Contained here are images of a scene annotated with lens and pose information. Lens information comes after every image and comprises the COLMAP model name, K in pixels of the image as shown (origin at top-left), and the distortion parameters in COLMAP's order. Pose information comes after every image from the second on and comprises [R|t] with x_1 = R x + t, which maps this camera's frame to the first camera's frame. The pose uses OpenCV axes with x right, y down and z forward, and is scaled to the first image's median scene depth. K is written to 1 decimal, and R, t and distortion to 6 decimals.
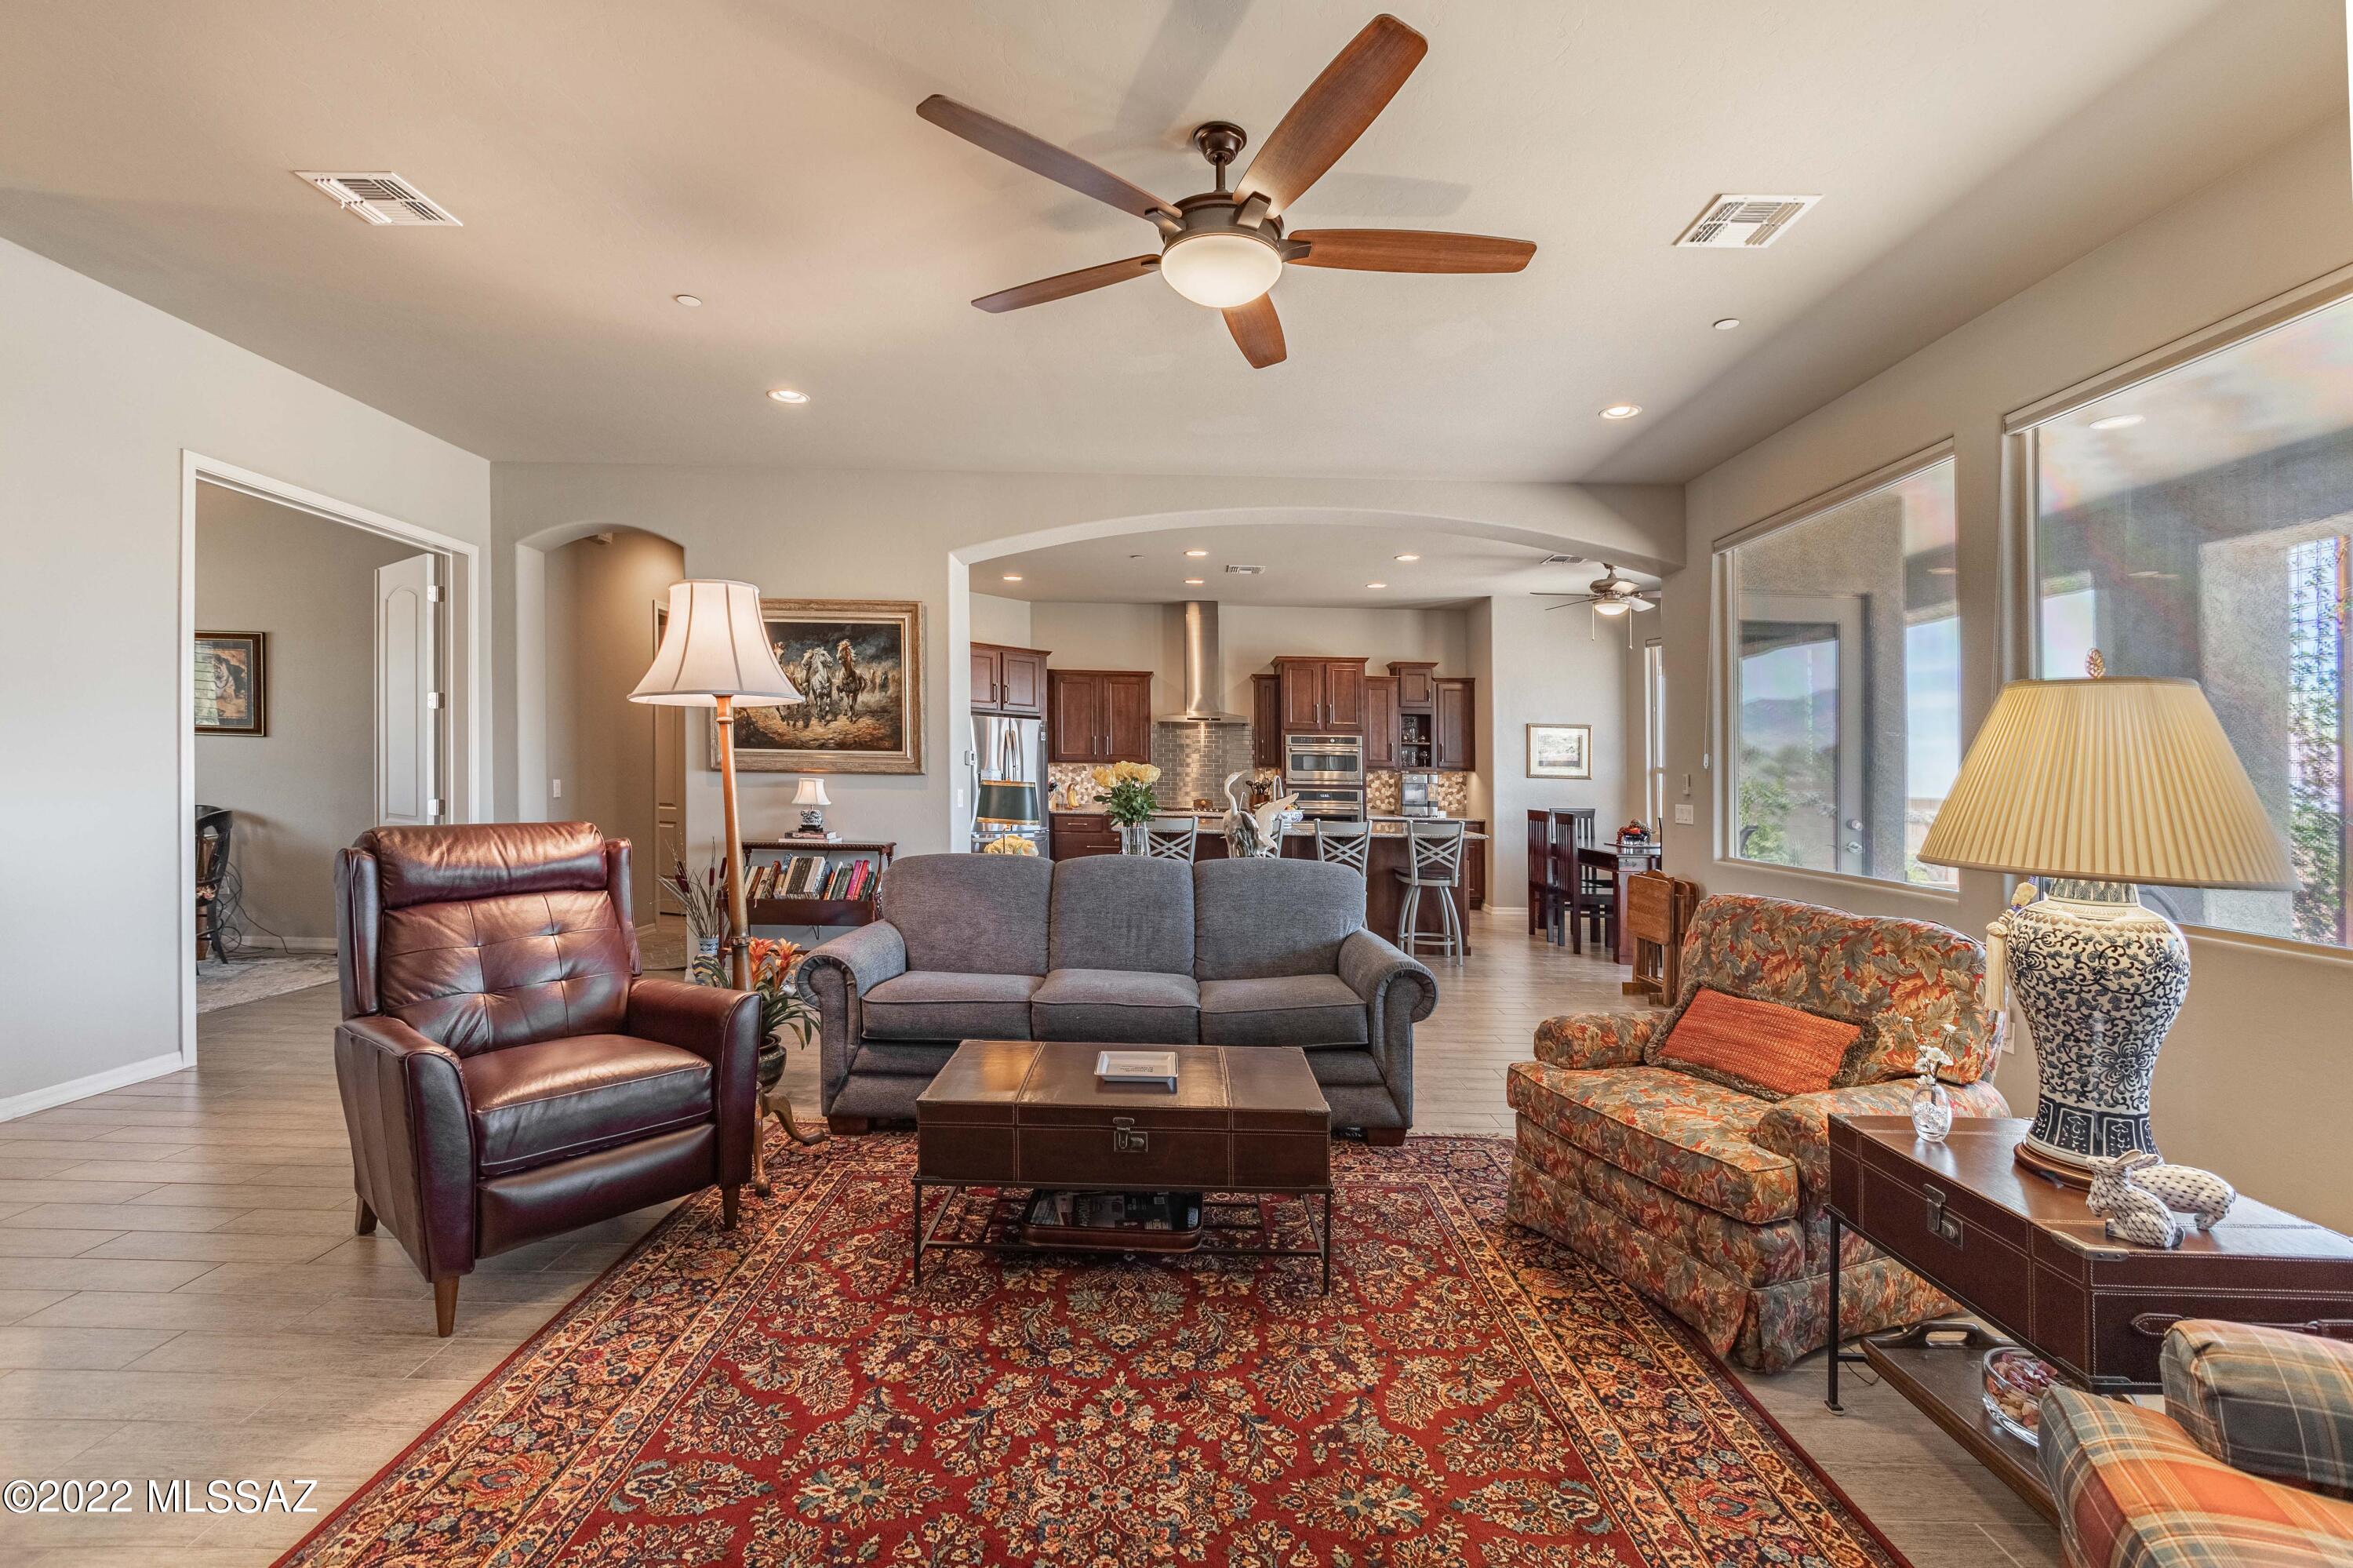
lens RADIAL K [[1016.9, 0, 1166.5], [0, 1016.9, 767.9], [0, 0, 1]] dist [-0.005436, -0.000322]
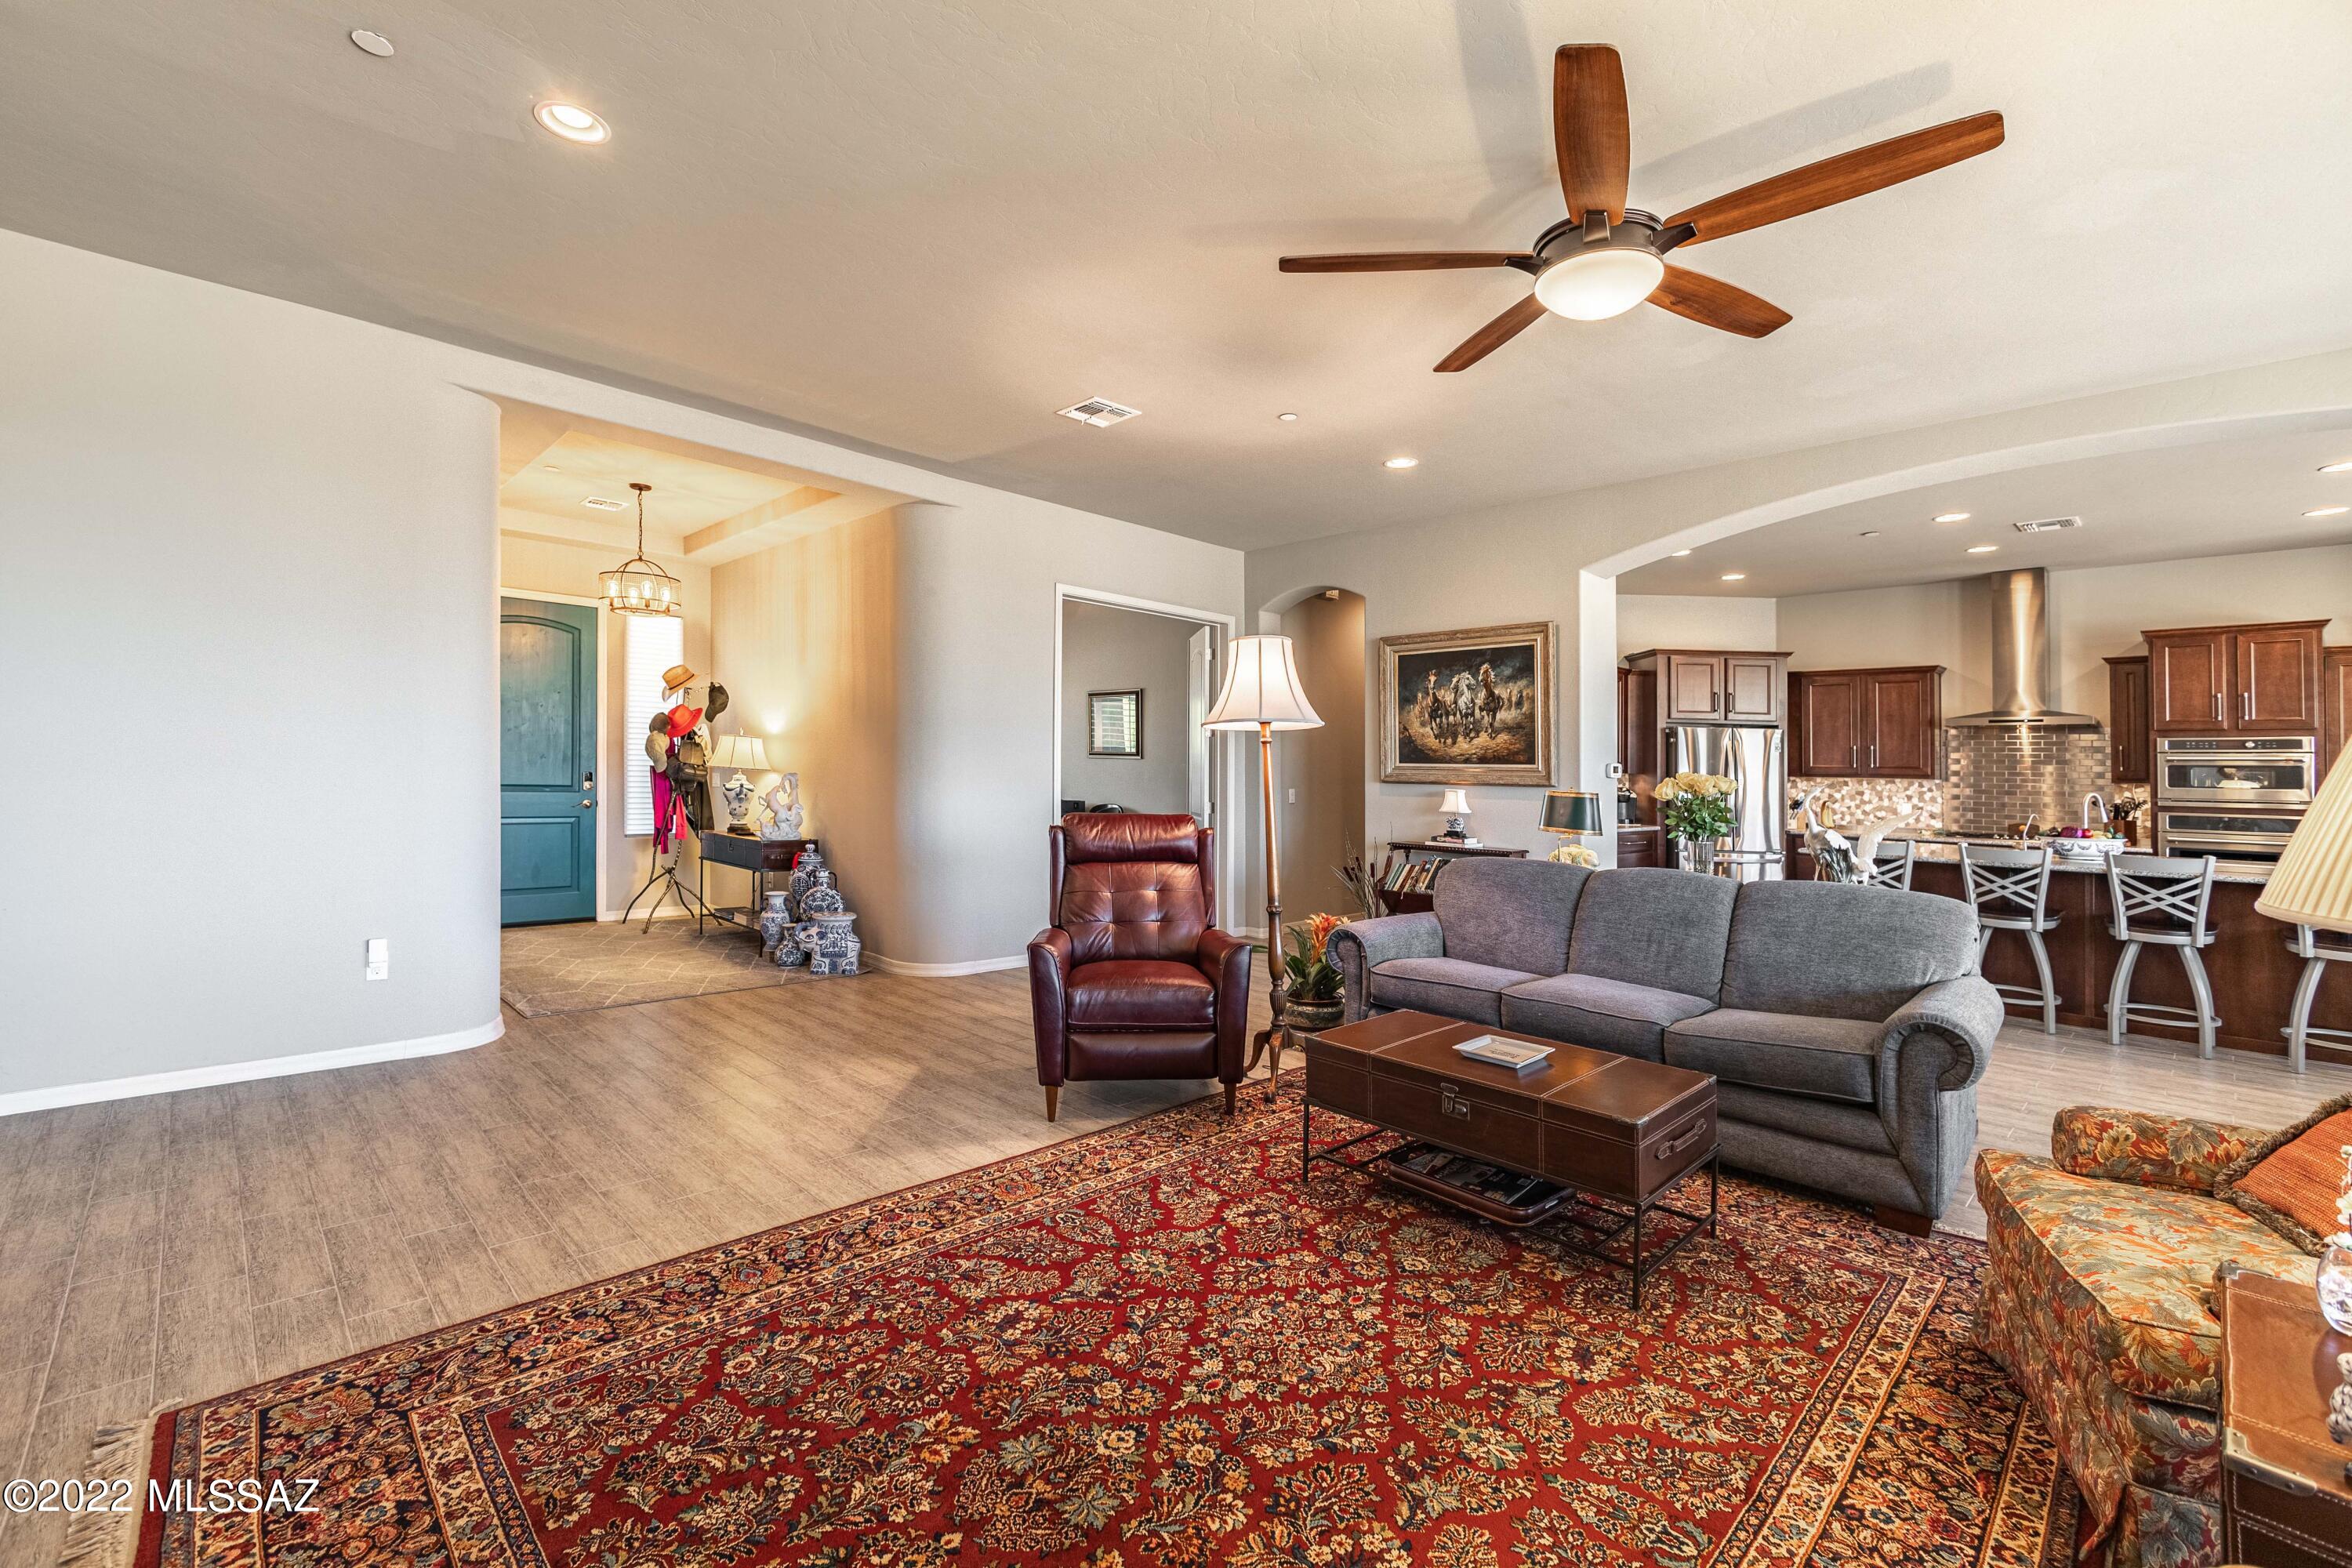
lens RADIAL K [[1005.2, 0, 1172.8], [0, 1005.2, 780.7], [0, 0, 1]] dist [-0.006650, 0.000496]
pose [[0.700207, 0.001940, -0.713937, 0.332345], [-0.004884, 0.999986, -0.002072, 0.006804], [0.713923, 0.004938, 0.700207, -0.000338]]
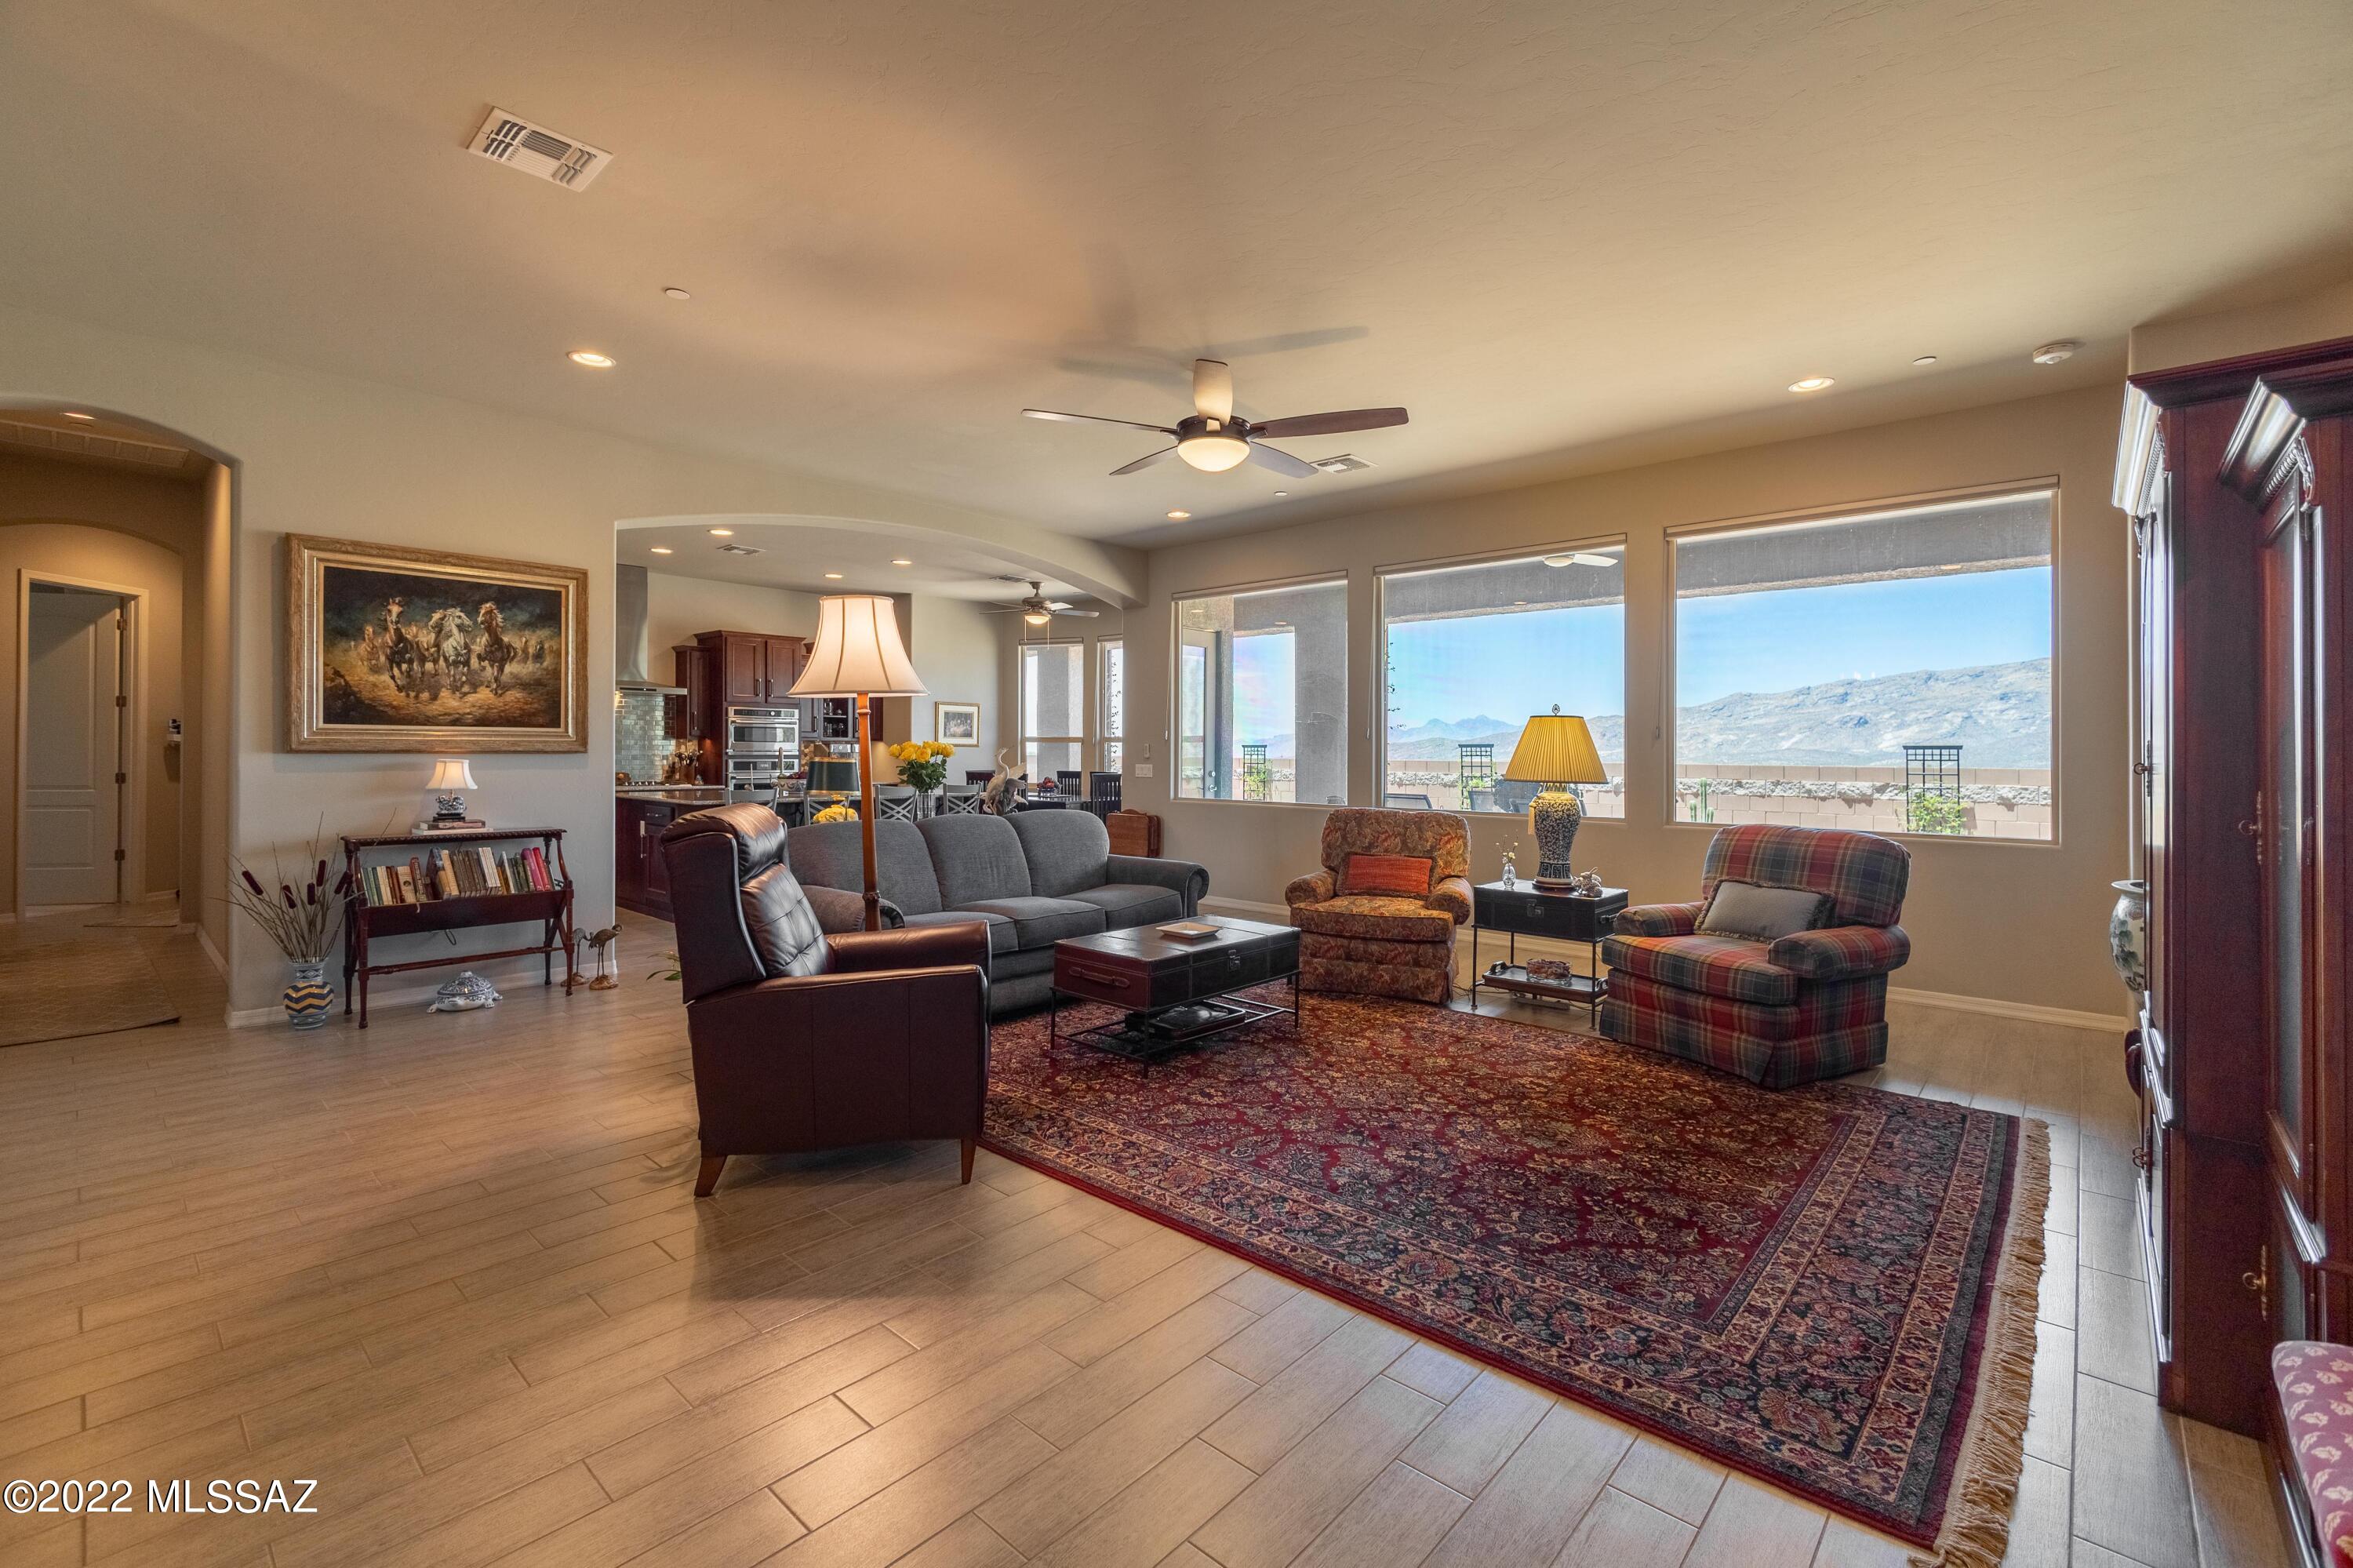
lens RADIAL K [[1023.3, 0, 1174.7], [0, 1023.3, 730.7], [0, 0, 1]] dist [-0.002923, -0.000557]
pose [[0.666796, -0.000645, 0.745240, -0.871389], [0.001476, 0.999999, -0.000456, -0.019009], [-0.745239, 0.001404, 0.666796, -0.057961]]
